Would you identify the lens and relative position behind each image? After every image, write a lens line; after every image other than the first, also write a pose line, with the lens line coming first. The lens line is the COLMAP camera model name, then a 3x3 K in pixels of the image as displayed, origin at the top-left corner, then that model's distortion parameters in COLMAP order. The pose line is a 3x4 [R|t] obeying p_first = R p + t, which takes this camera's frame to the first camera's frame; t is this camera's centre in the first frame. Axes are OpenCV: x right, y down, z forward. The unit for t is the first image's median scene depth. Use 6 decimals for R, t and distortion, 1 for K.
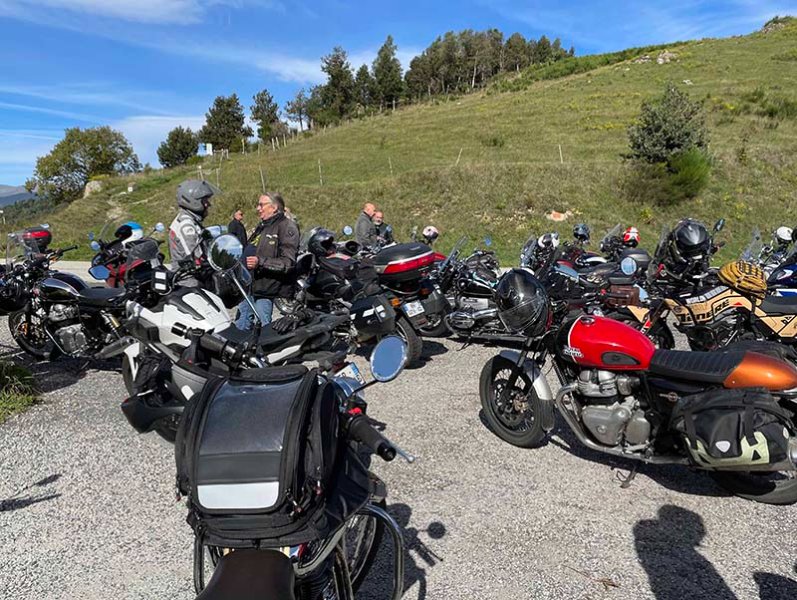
lens RADIAL K [[637.7, 0, 365.6], [0, 637.7, 327.1], [0, 0, 1]] dist [0.072836, -0.077761]
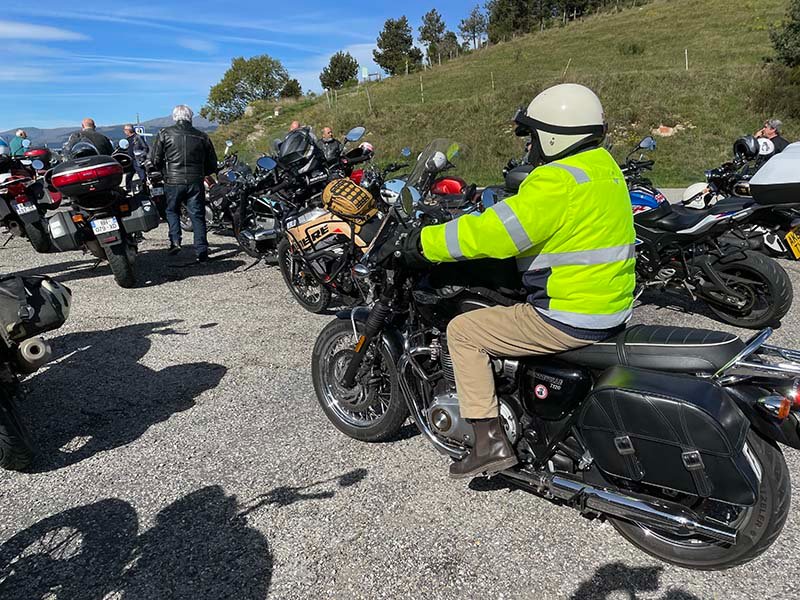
lens RADIAL K [[602.8, 0, 397.7], [0, 602.8, 301.7], [0, 0, 1]] dist [0.088468, -0.107405]
pose [[0.961109, 0.060358, -0.269491, 0.125349], [-0.035279, 0.994663, 0.096958, -0.003304], [0.273905, -0.083679, 0.958109, 0.038766]]
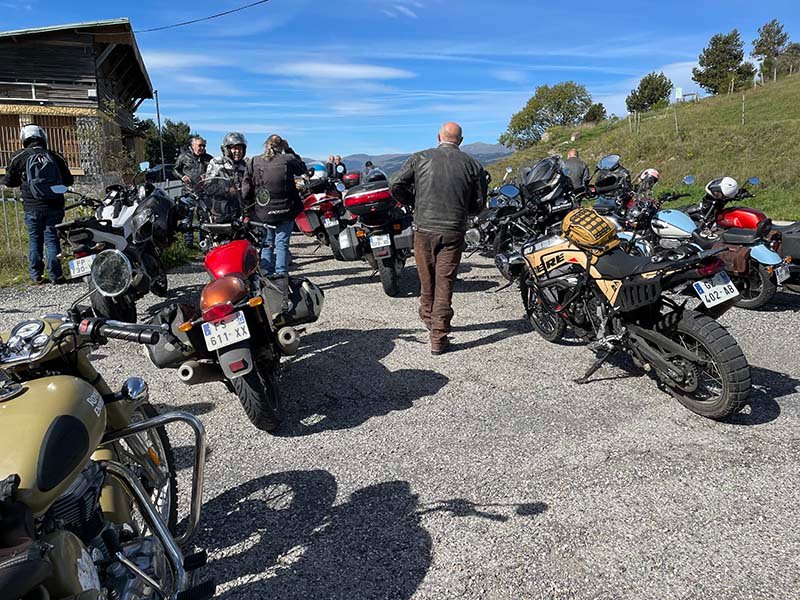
lens RADIAL K [[602.8, 0, 393.2], [0, 602.8, 301.7], [0, 0, 1]] dist [0.088468, -0.107405]
pose [[0.729079, 0.147714, -0.668299, 0.134688], [-0.114543, 0.988995, 0.093637, -0.004249], [0.674776, 0.008280, 0.737976, 0.040767]]
